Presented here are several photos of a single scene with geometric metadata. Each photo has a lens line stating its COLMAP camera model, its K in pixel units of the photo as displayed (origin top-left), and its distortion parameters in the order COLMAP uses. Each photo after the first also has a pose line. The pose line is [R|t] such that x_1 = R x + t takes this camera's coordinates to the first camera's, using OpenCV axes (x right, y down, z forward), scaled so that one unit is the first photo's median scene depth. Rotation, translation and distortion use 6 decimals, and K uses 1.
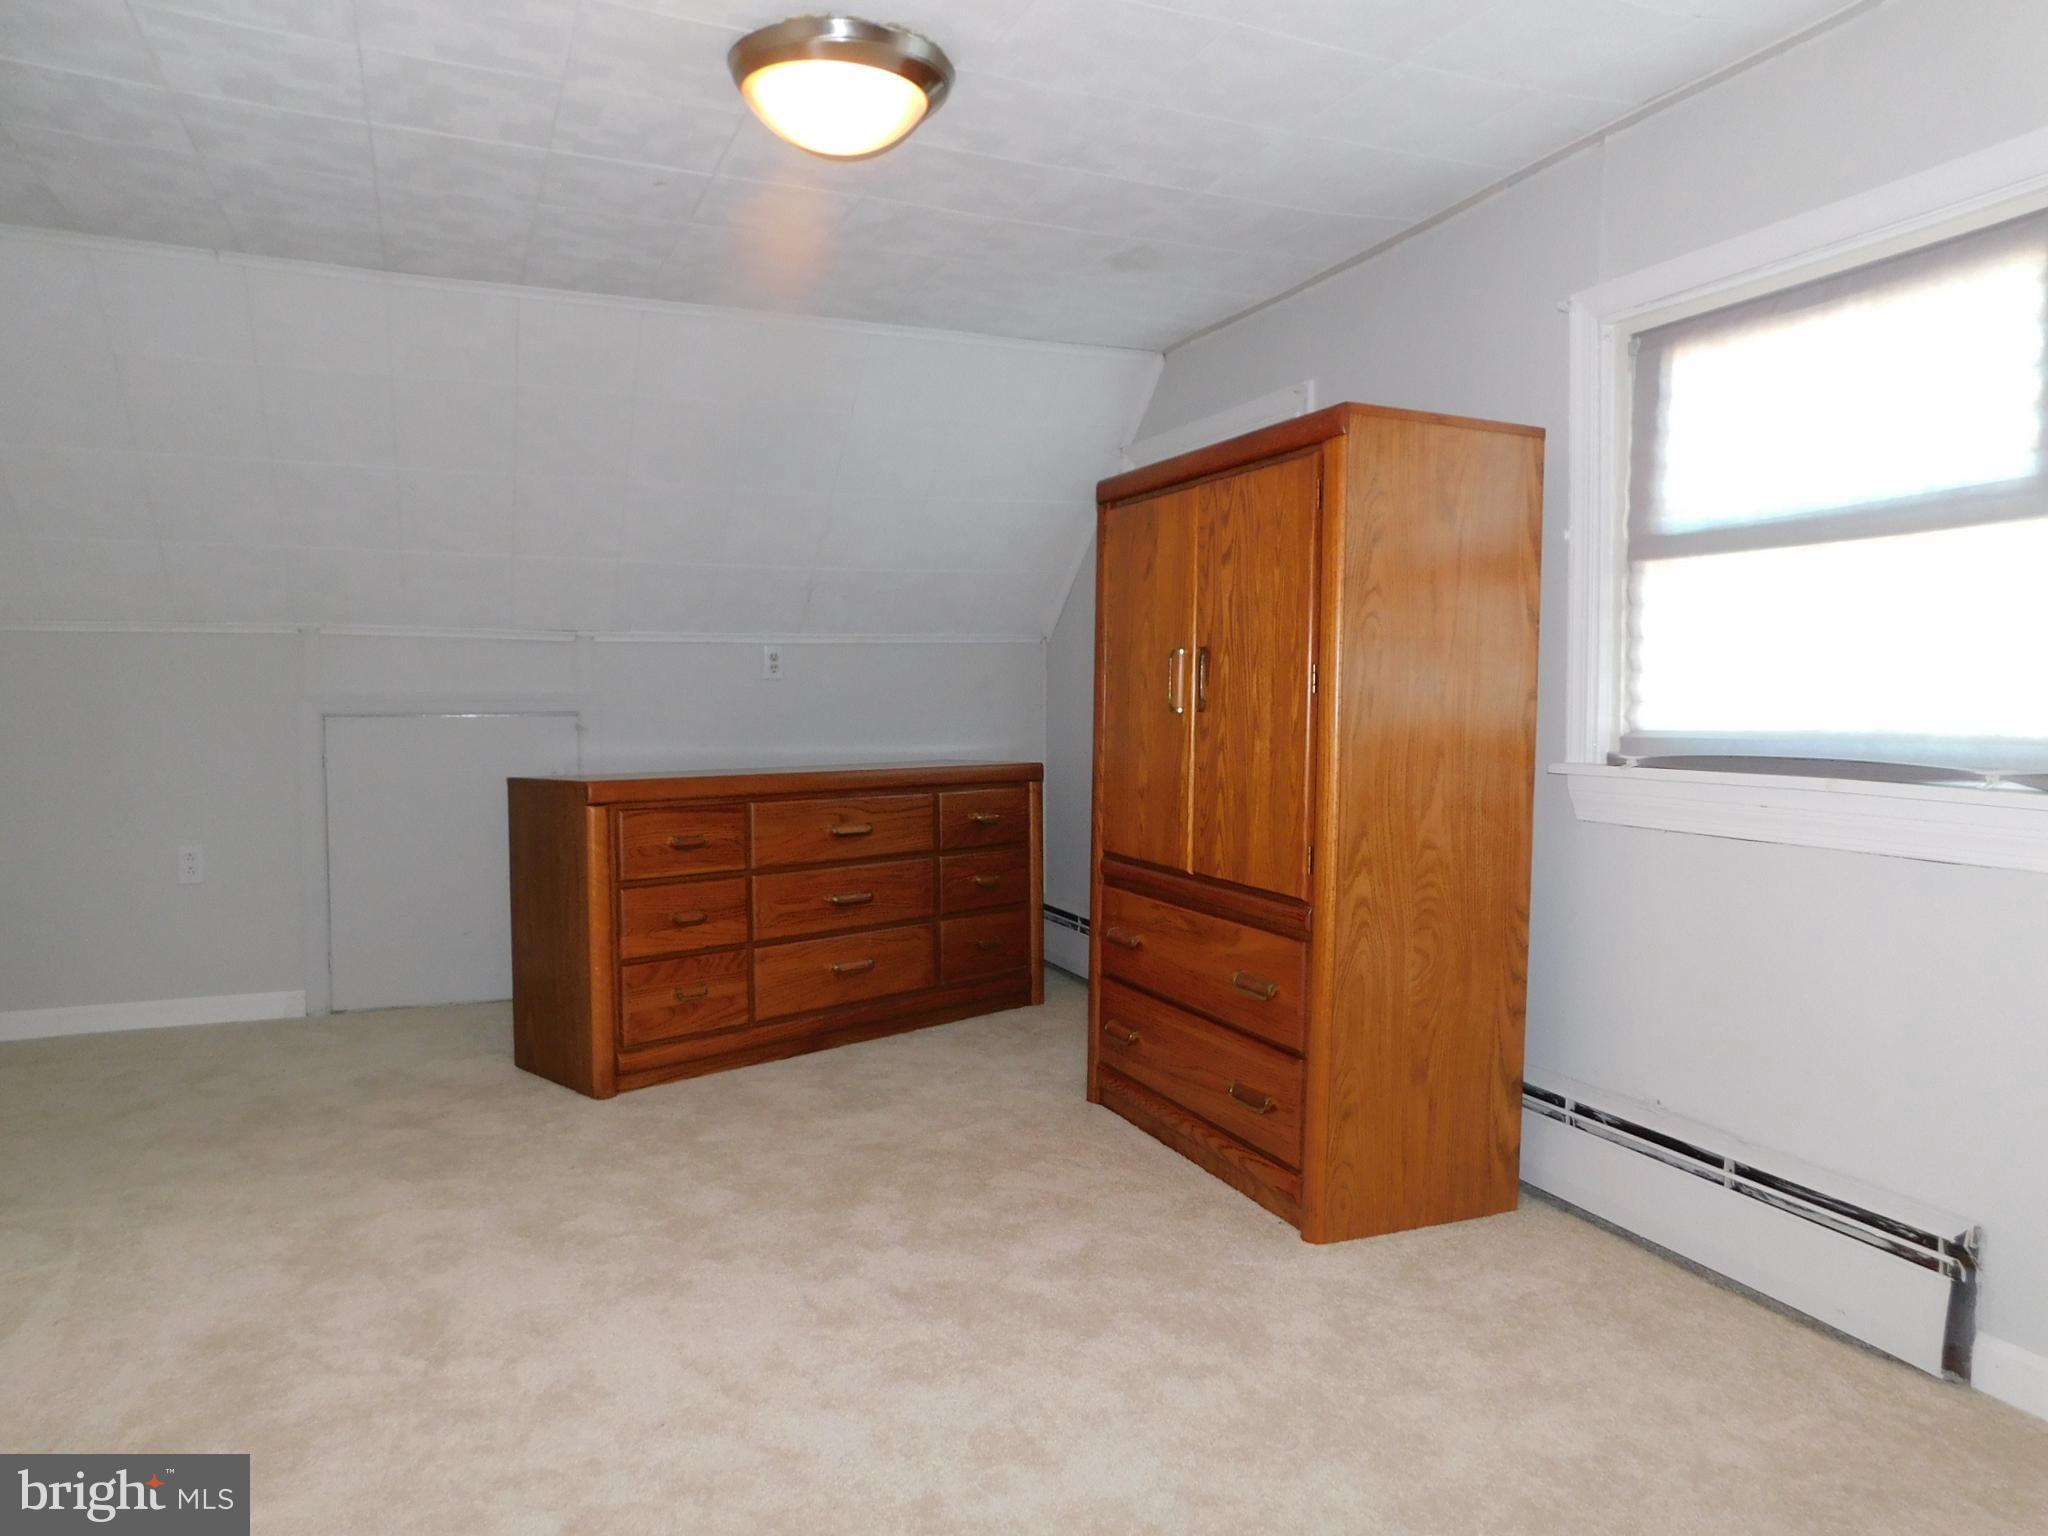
lens RADIAL K [[1361.2, 0, 1023.9], [0, 1361.2, 775.1], [0, 0, 1]] dist [-0.049677, 0.041921]
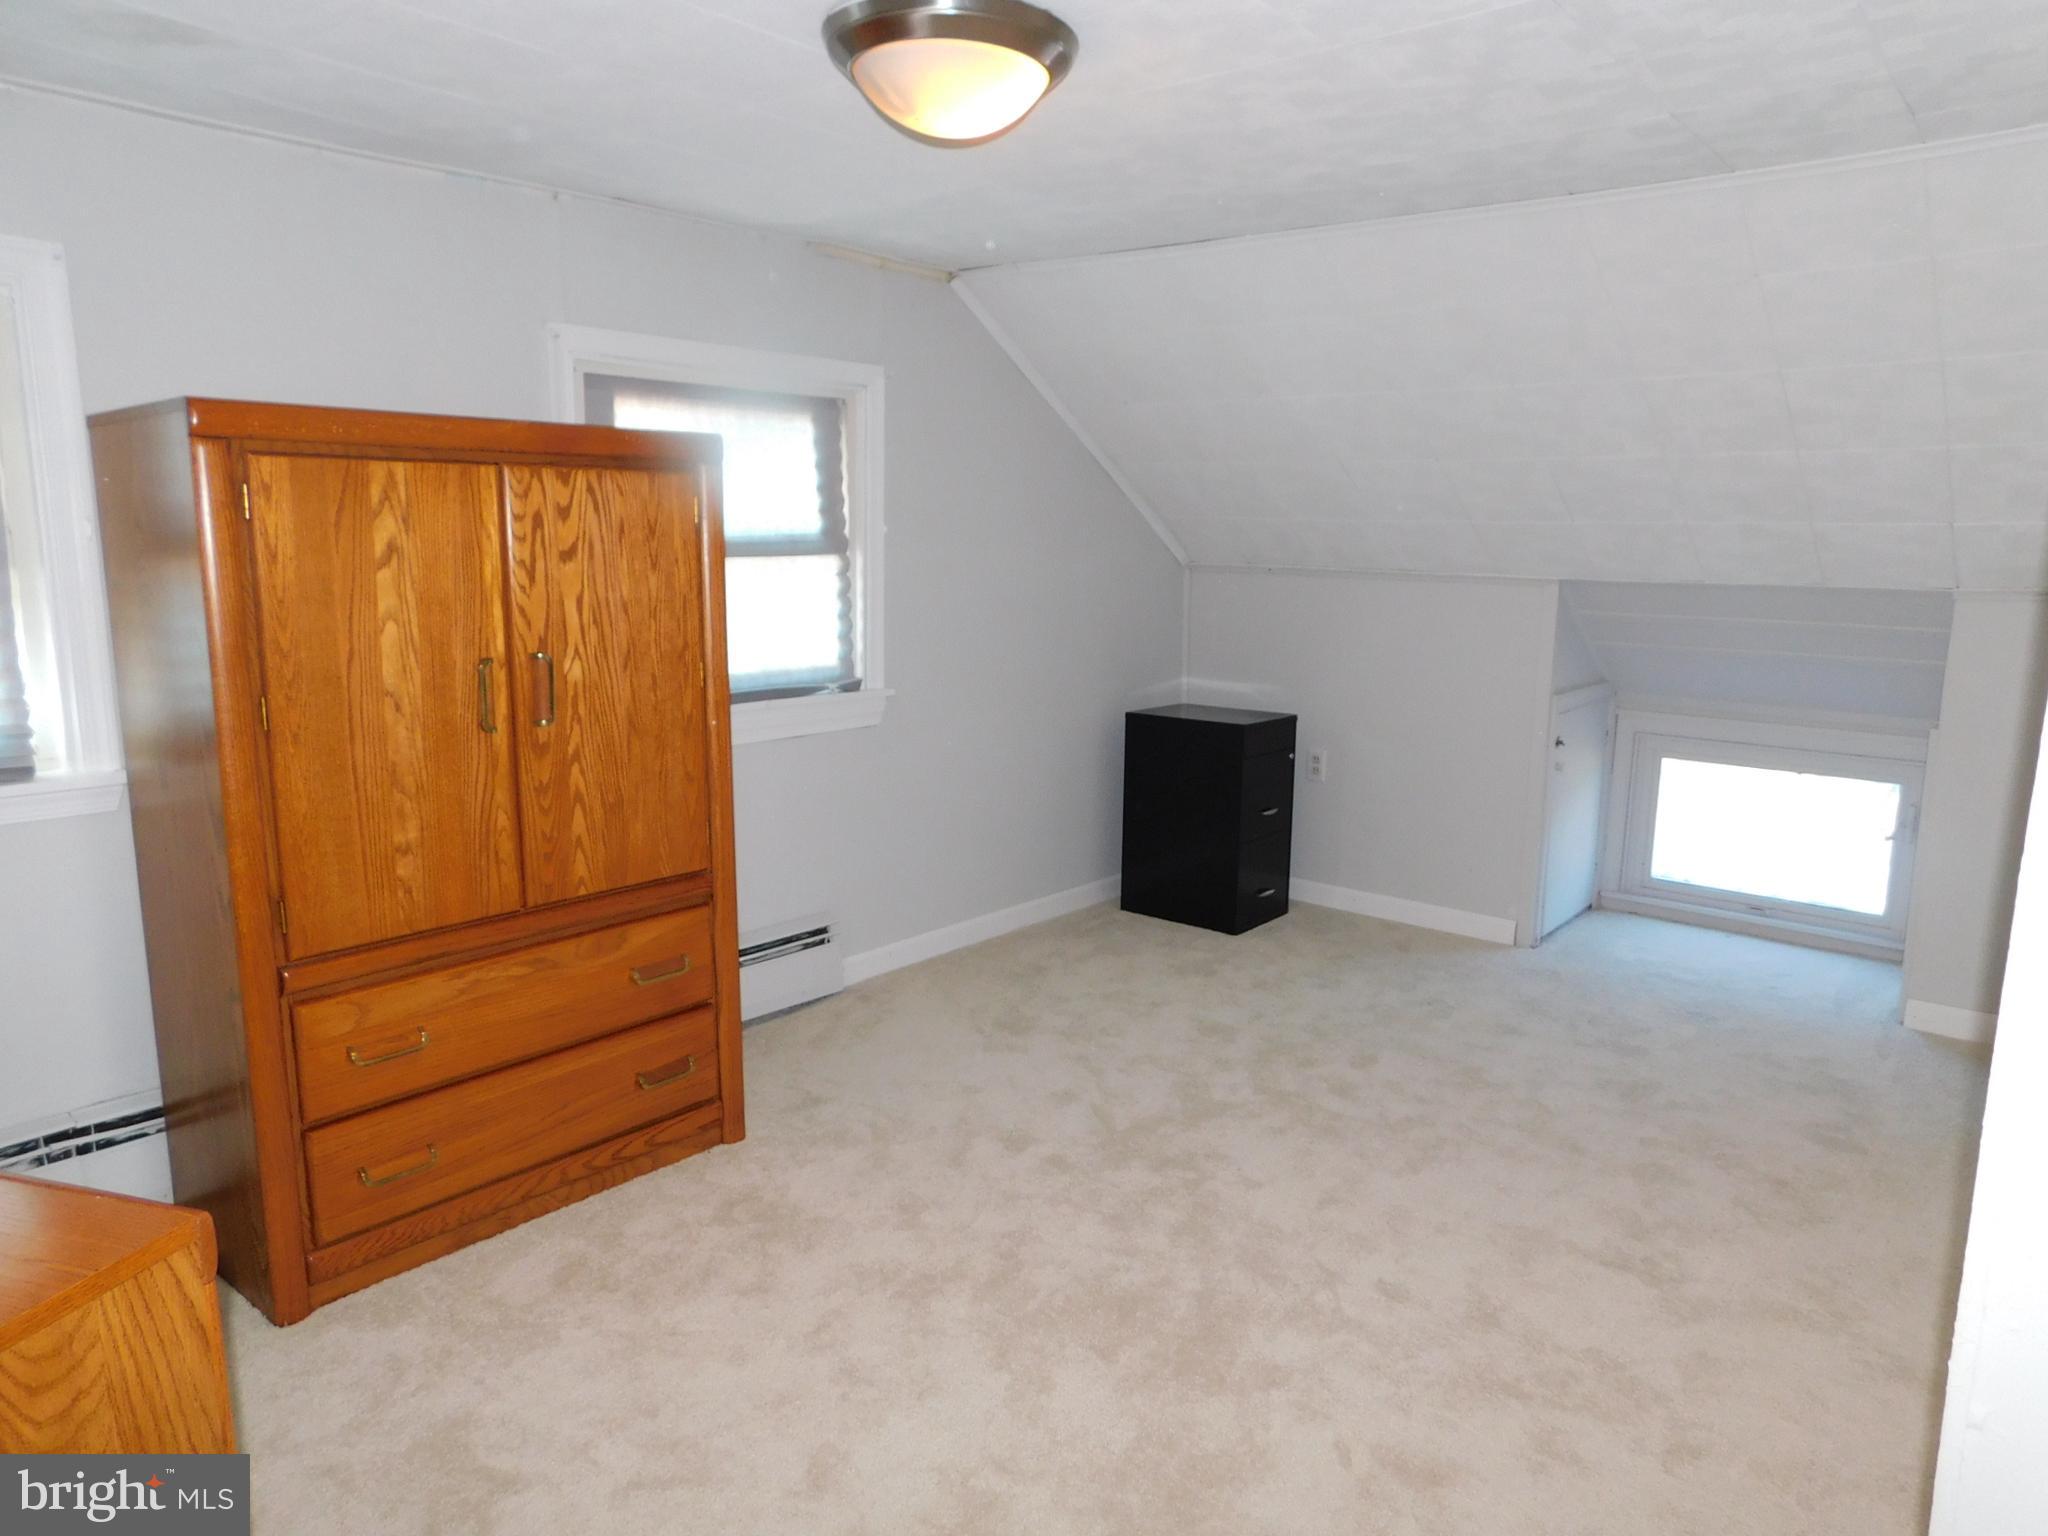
lens RADIAL K [[1361.2, 0, 1024.2], [0, 1361.2, 766.4], [0, 0, 1]] dist [-0.049677, 0.041921]
pose [[-0.451614, -0.163817, 0.877045, -0.824137], [0.034091, 0.979113, 0.200437, -0.194279], [-0.891562, 0.120420, -0.436597, 1.146694]]
